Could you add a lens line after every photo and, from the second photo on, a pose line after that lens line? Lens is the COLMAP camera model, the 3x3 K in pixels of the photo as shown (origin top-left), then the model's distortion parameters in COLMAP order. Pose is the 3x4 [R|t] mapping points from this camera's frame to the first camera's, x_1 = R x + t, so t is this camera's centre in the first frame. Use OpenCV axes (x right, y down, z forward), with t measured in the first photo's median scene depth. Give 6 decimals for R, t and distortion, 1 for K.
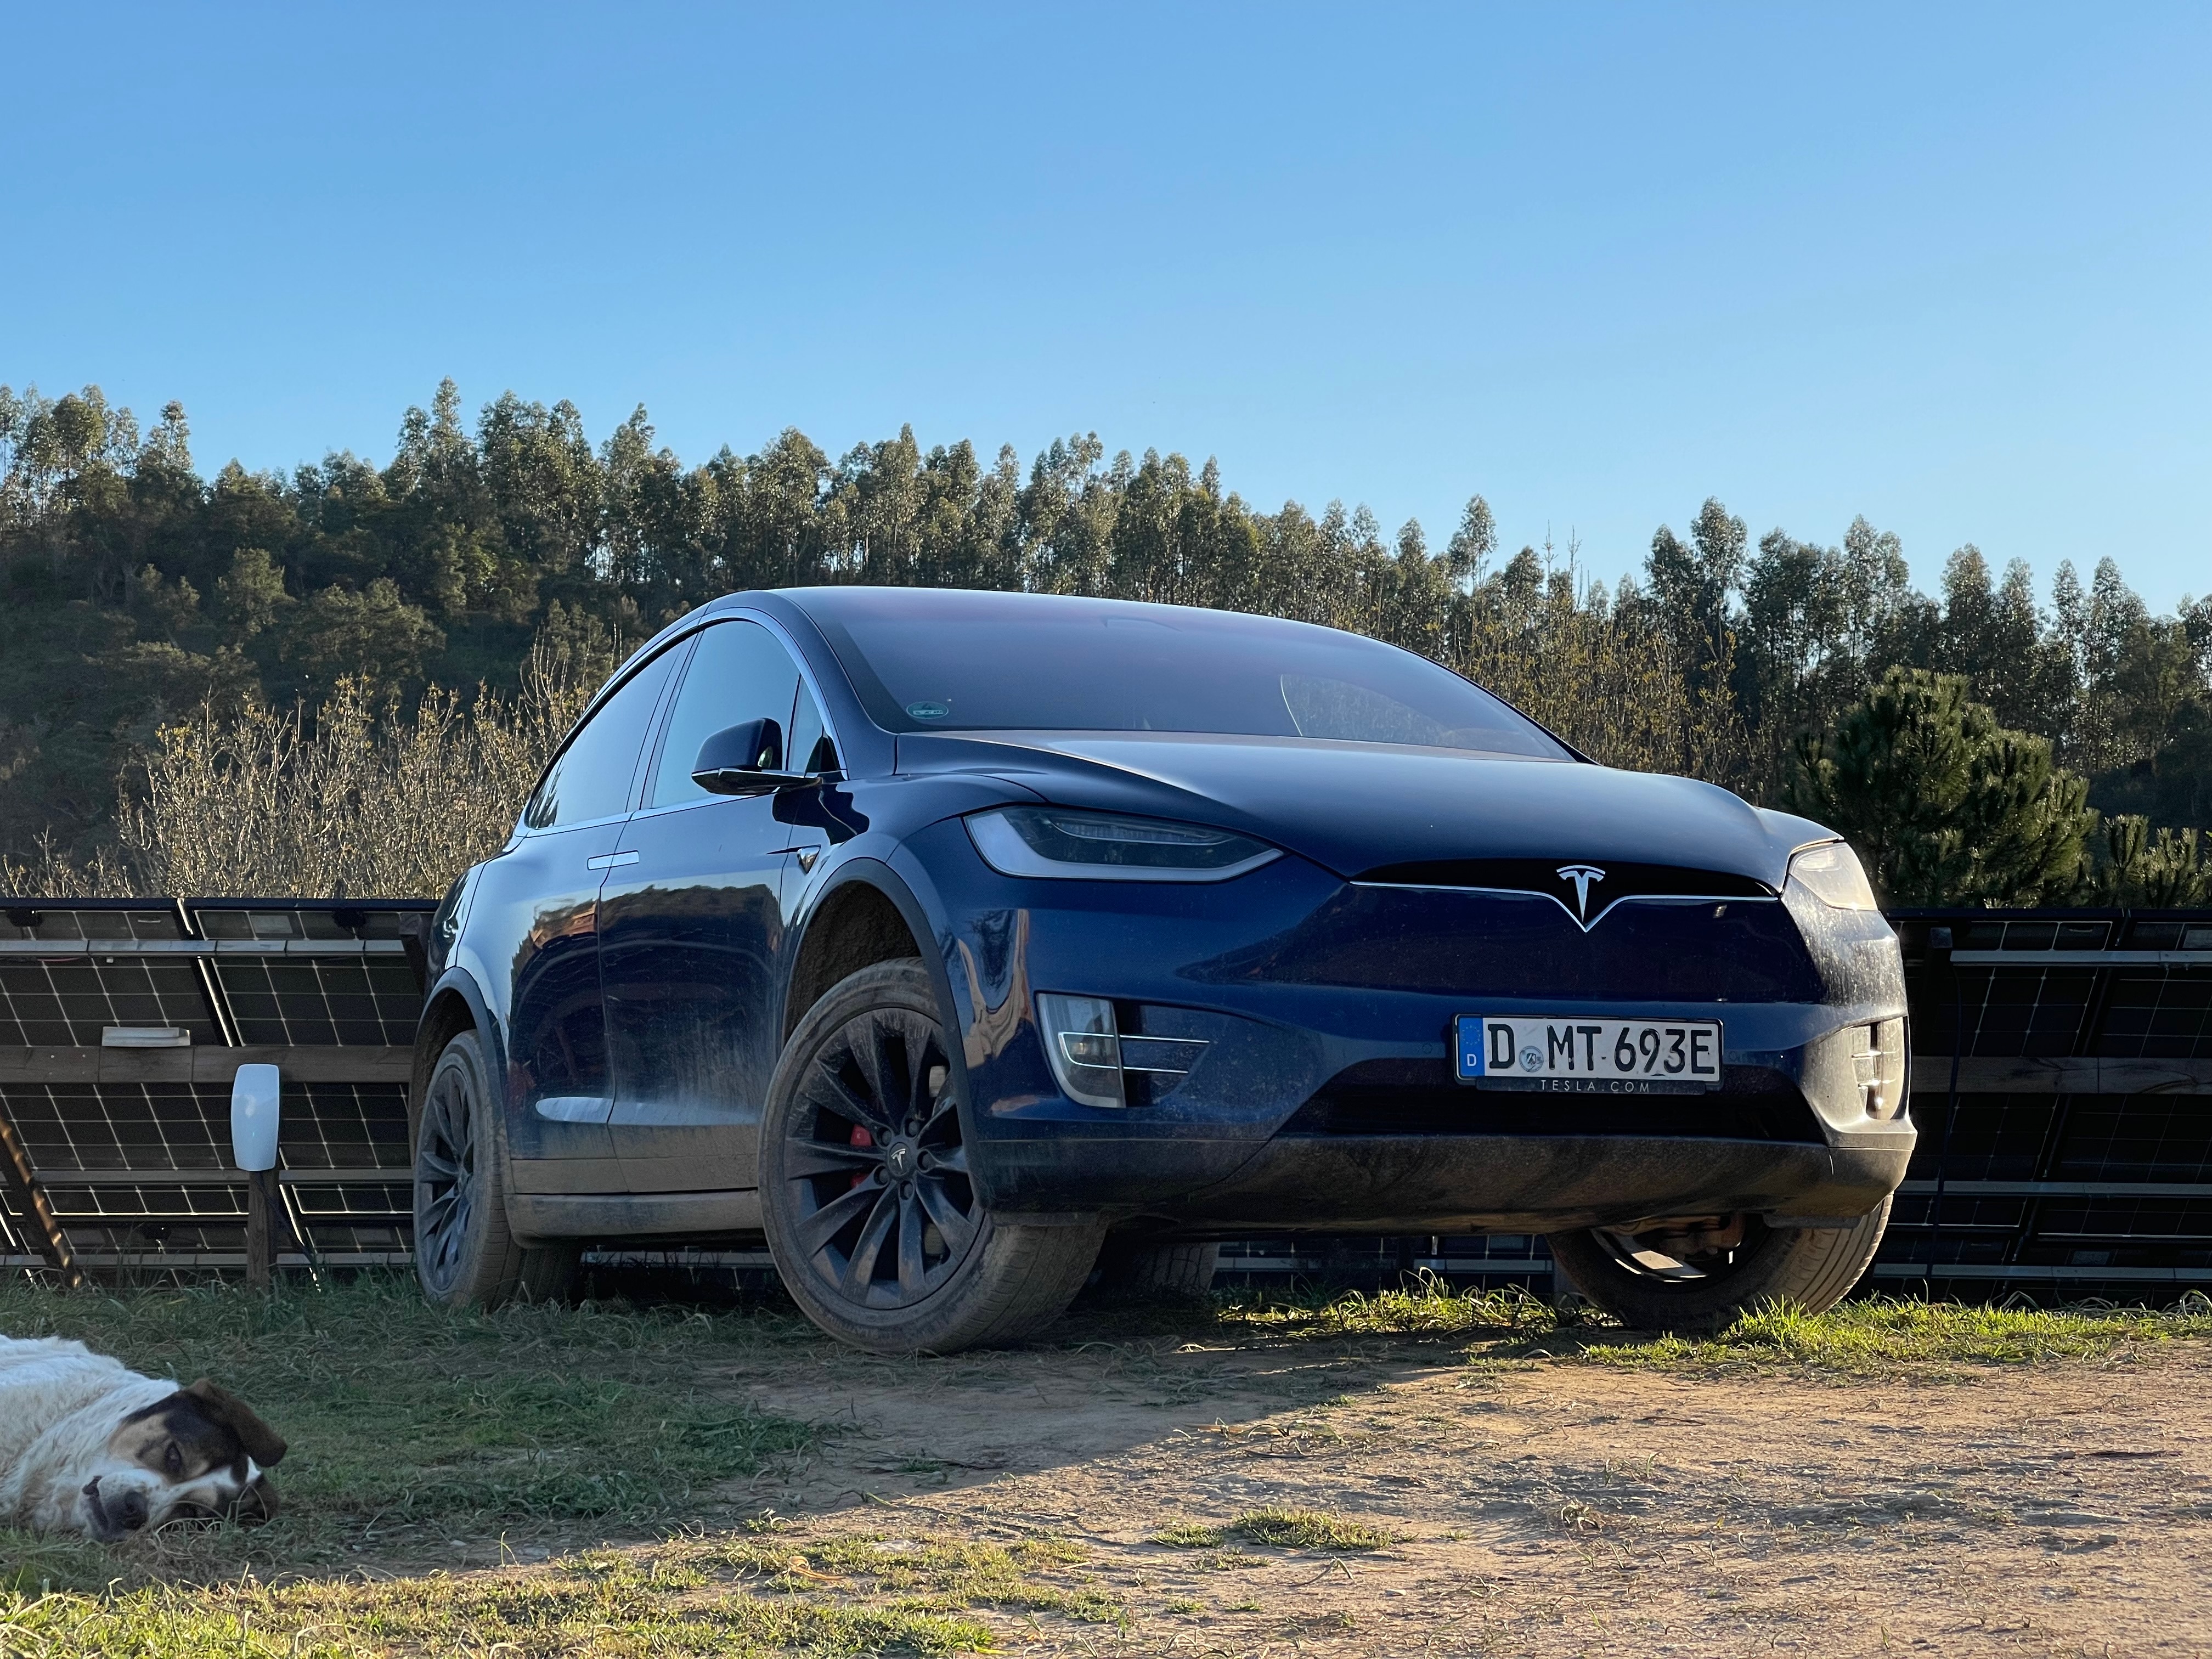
lens RADIAL K [[4114.6, 0, 1106.0], [0, 4114.6, 829.5], [0, 0, 1]] dist [0.019672, -0.107341]
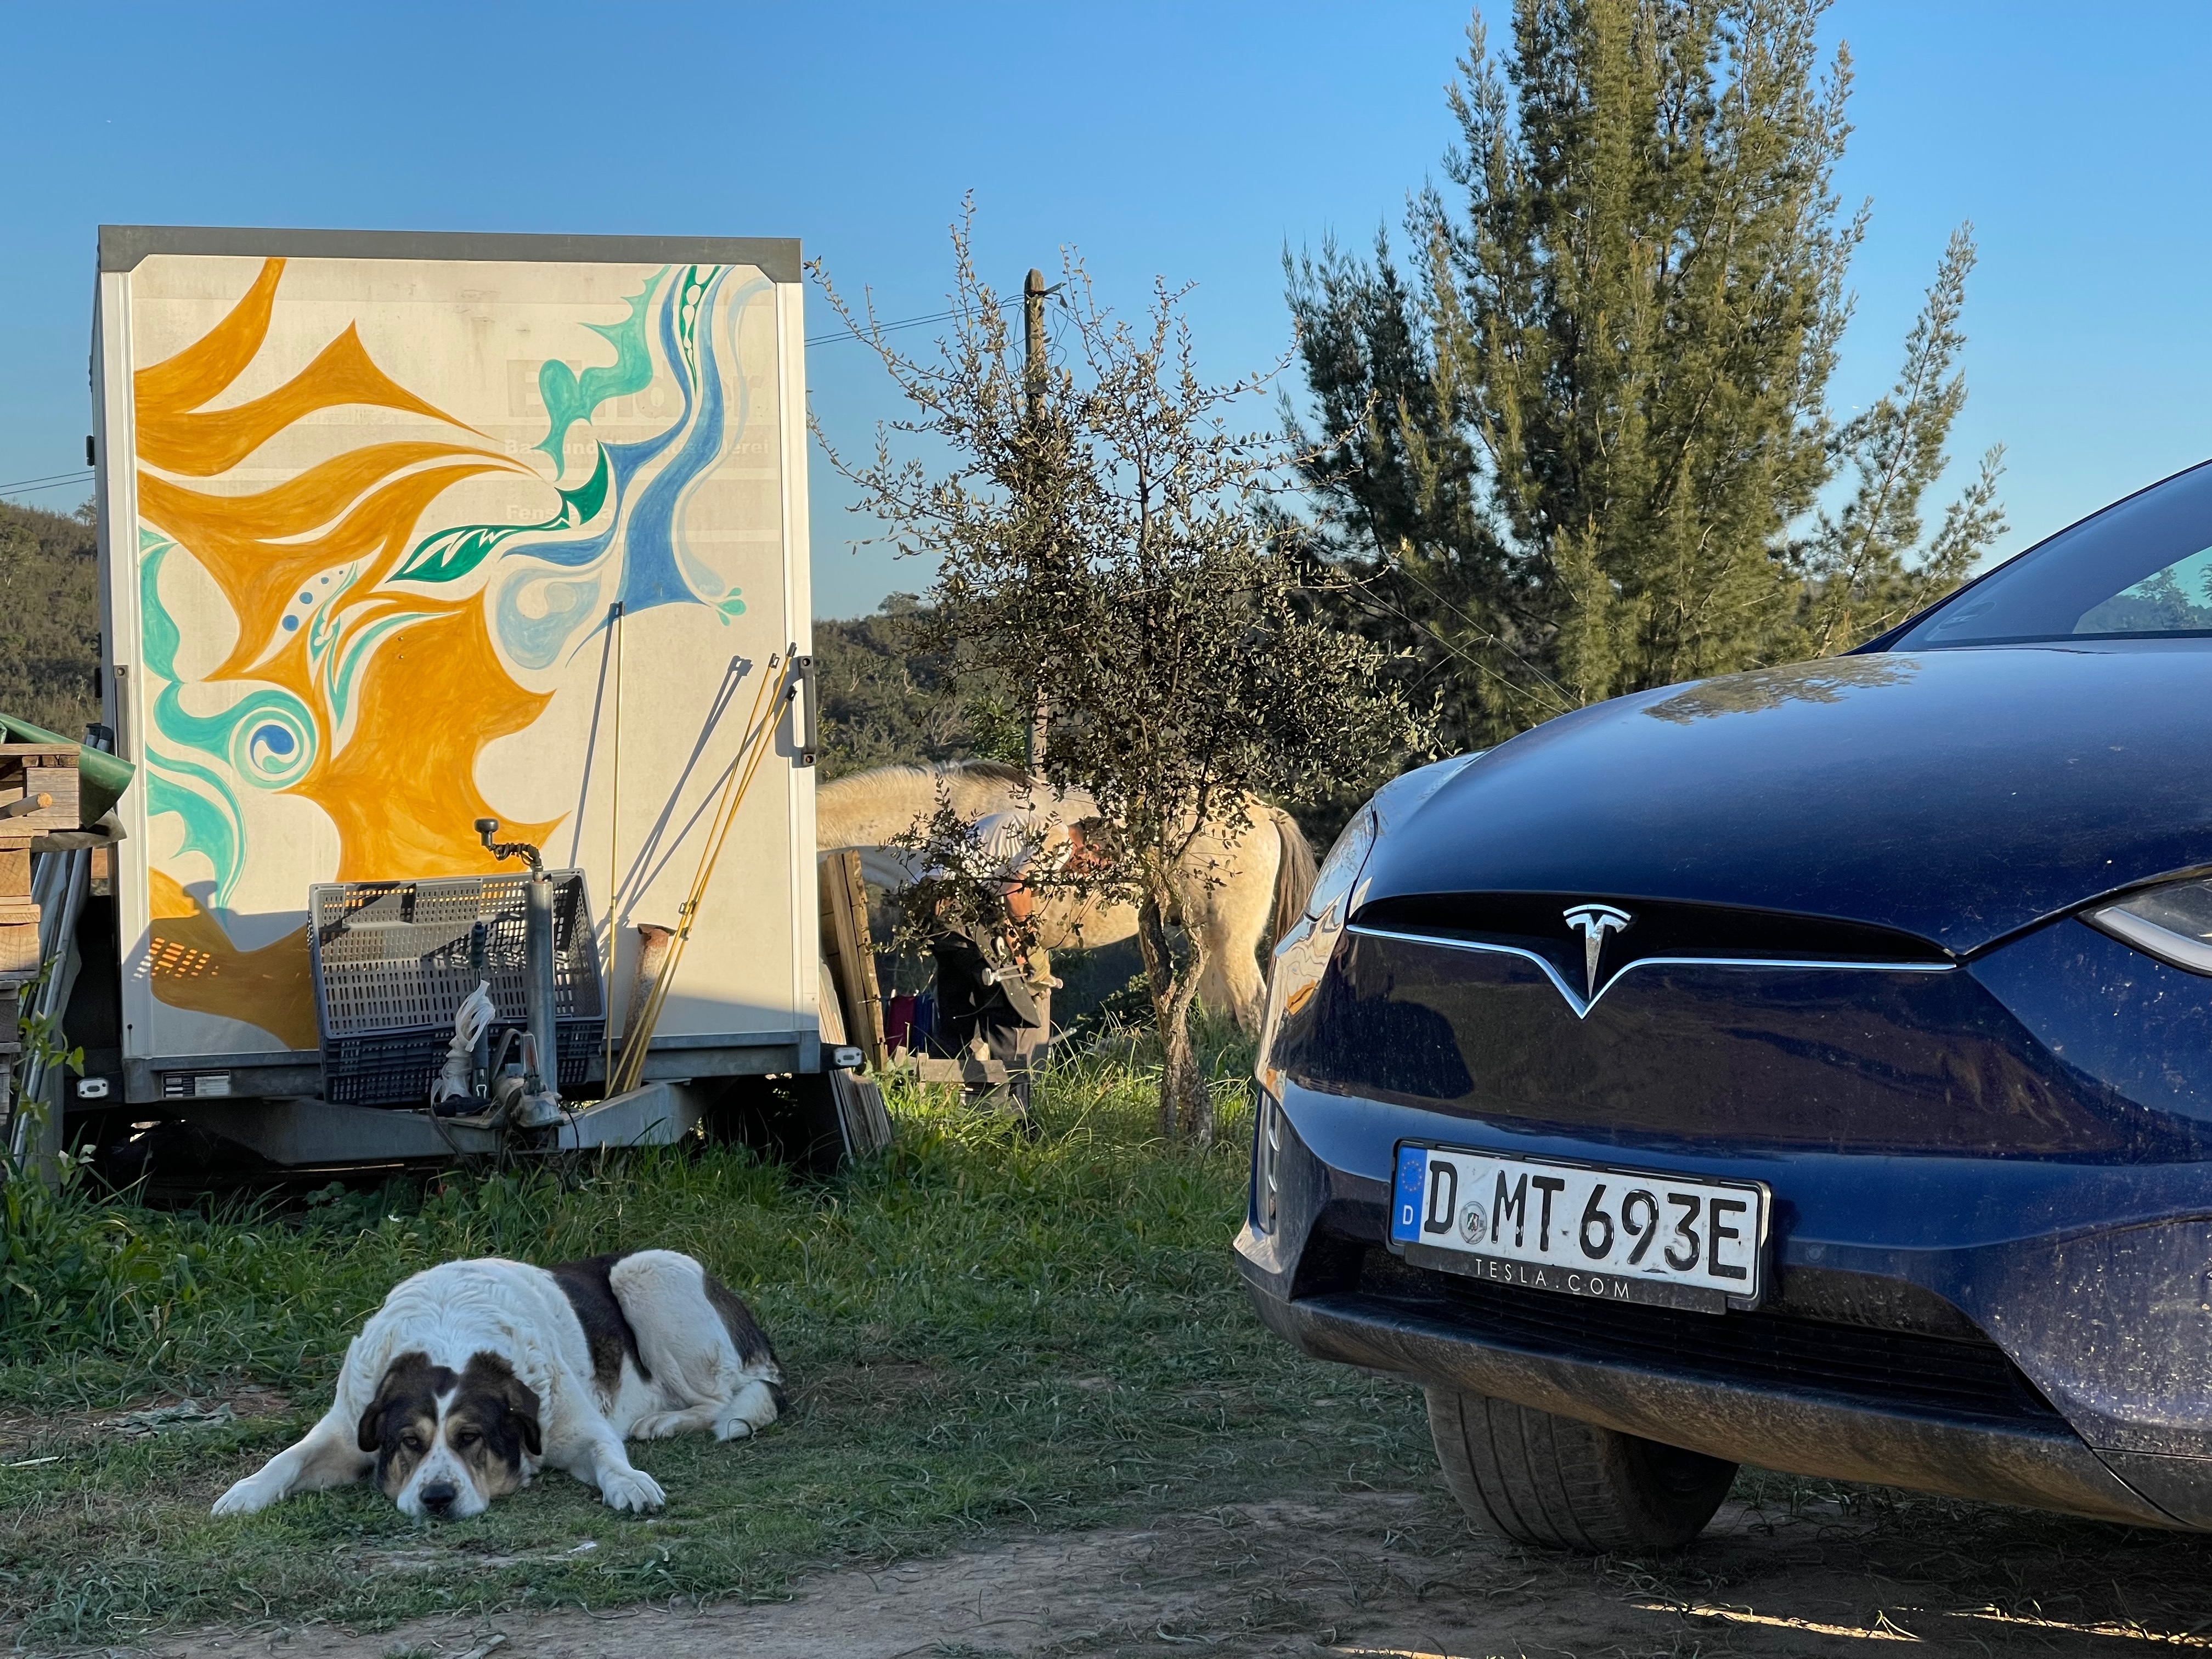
lens RADIAL K [[4080.5, 0, 1106.0], [0, 4080.5, 829.5], [0, 0, 1]] dist [0.213215, 0.150035]
pose [[0.275343, 0.008188, -0.961311, 0.663212], [0.055193, 0.998180, 0.024311, -0.020328], [0.959760, -0.059752, 0.274390, 0.768831]]
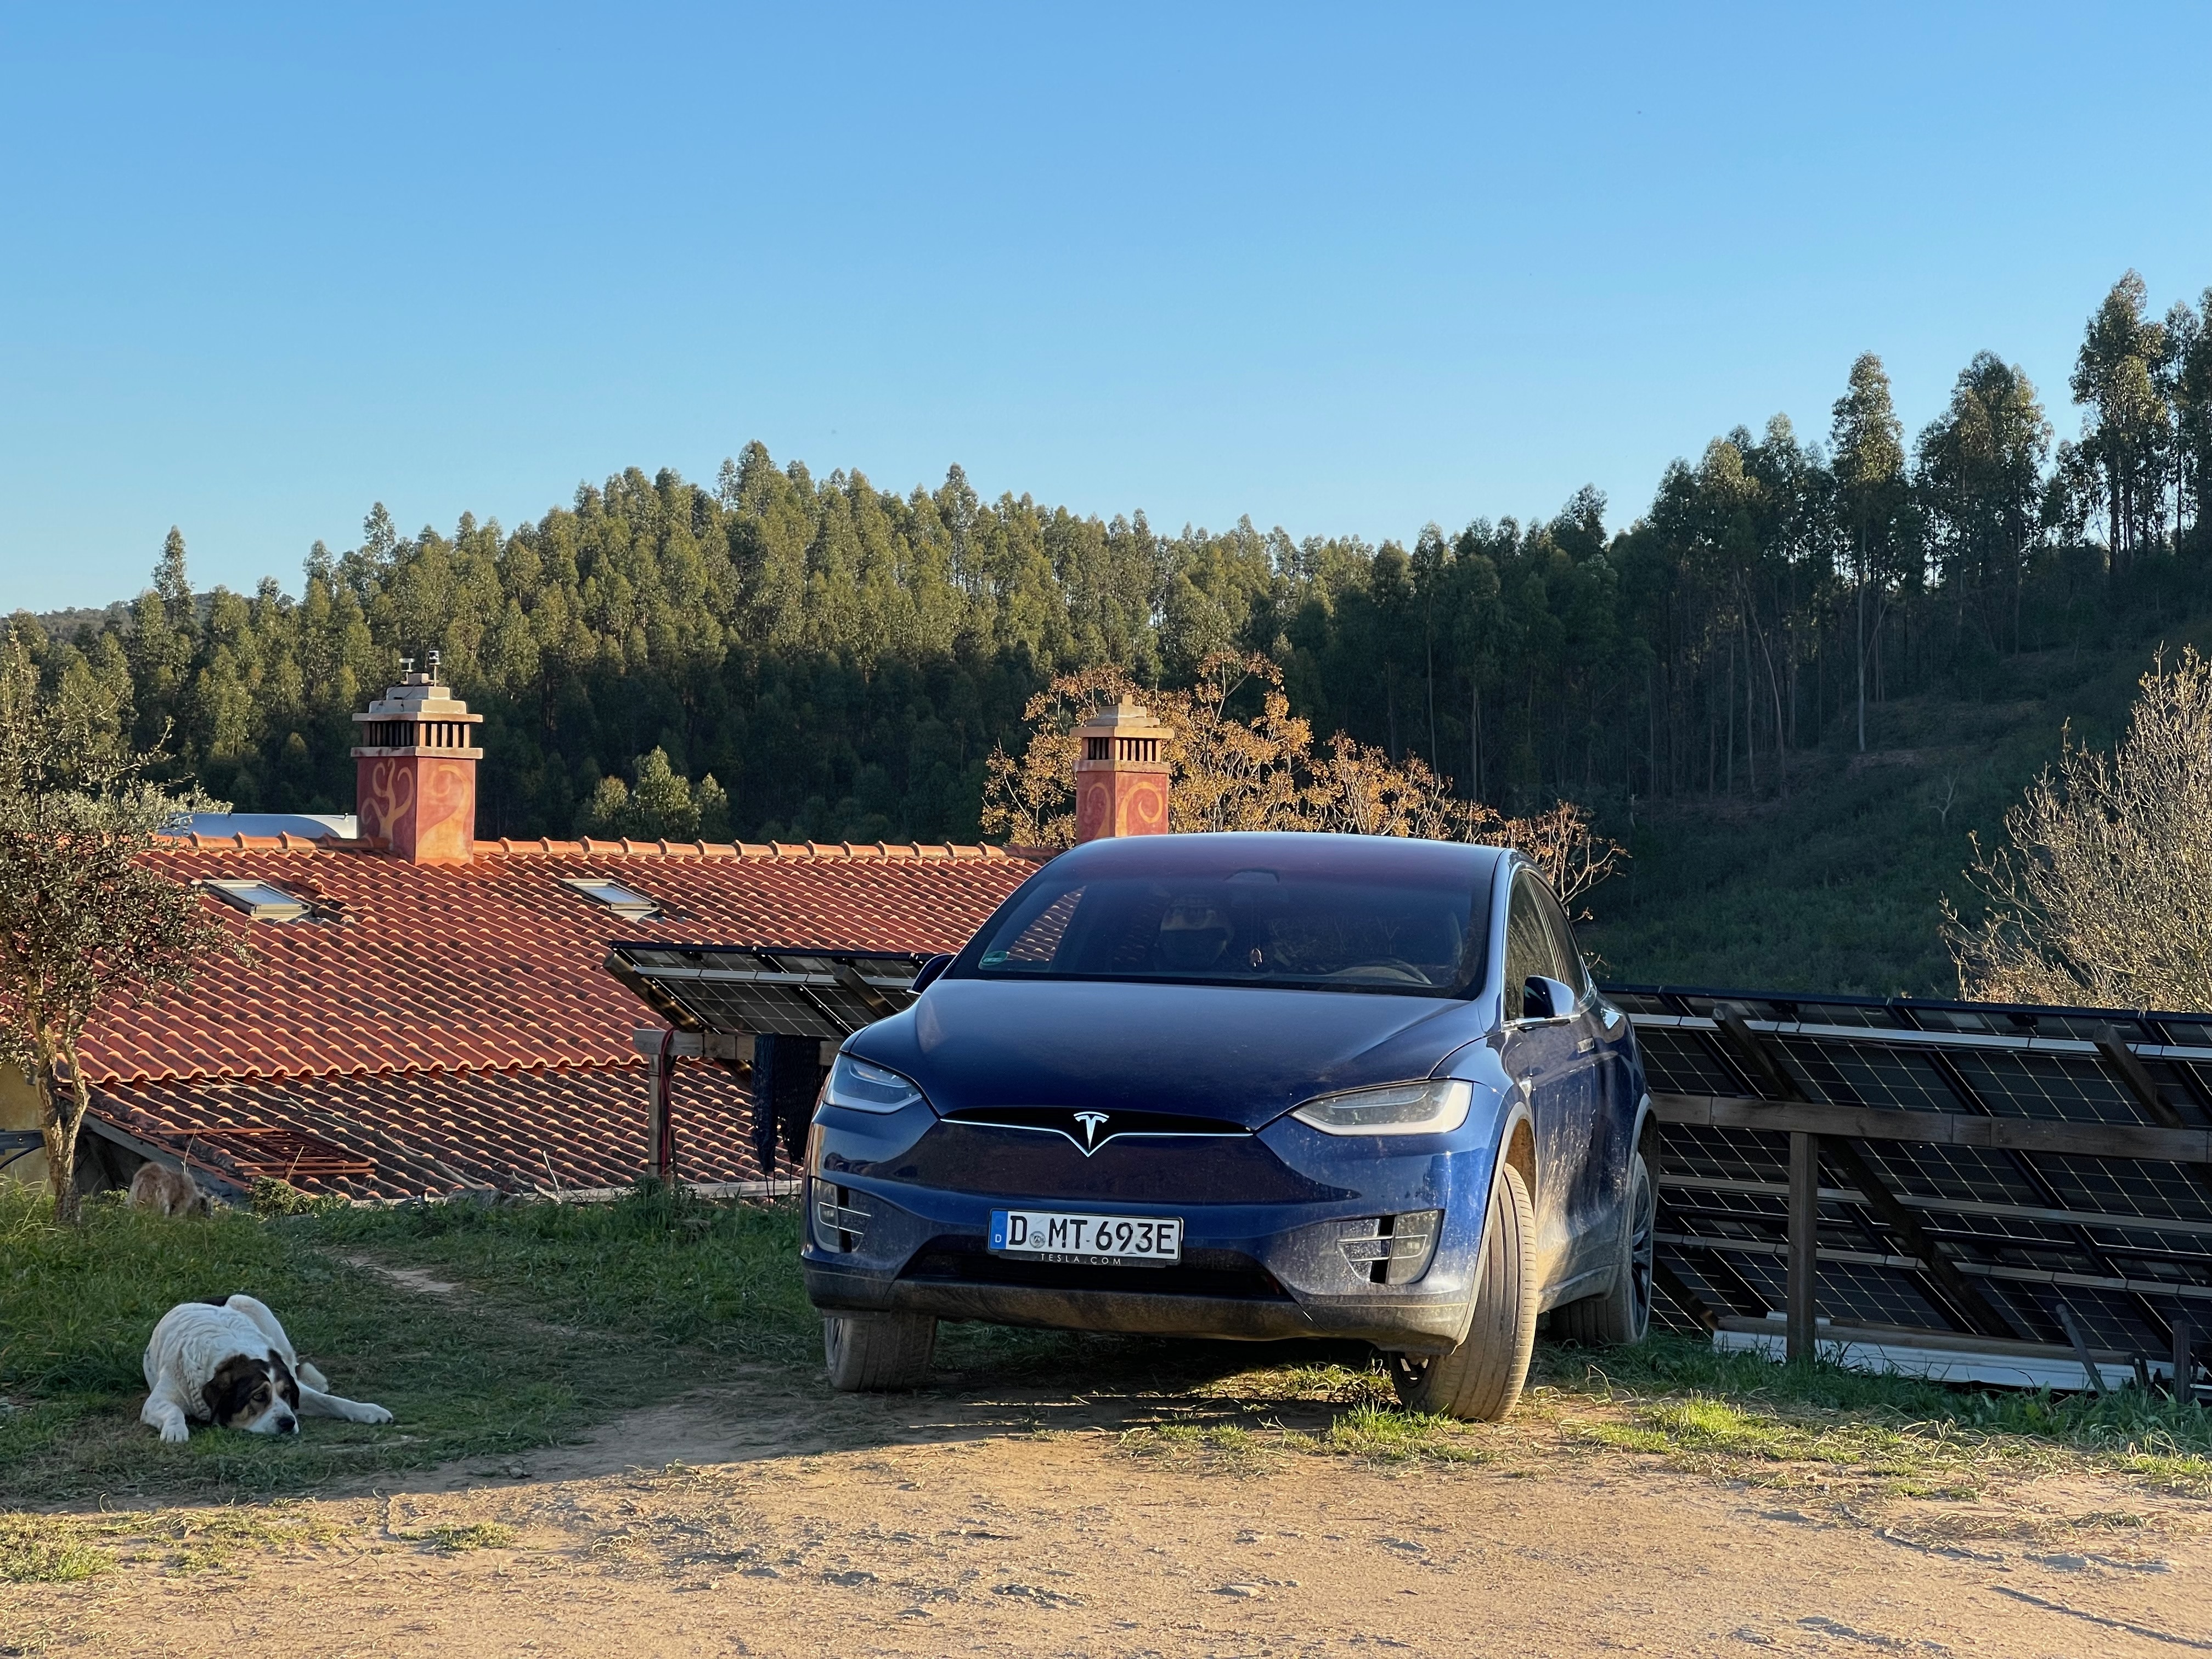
lens RADIAL K [[4080.5, 0, 1106.0], [0, 4080.5, 829.5], [0, 0, 1]] dist [0.213215, 0.150035]
pose [[0.794113, 0.007320, -0.607726, 1.034409], [0.023770, 0.998788, 0.043090, -0.160078], [0.607305, -0.048664, 0.792977, -0.188254]]
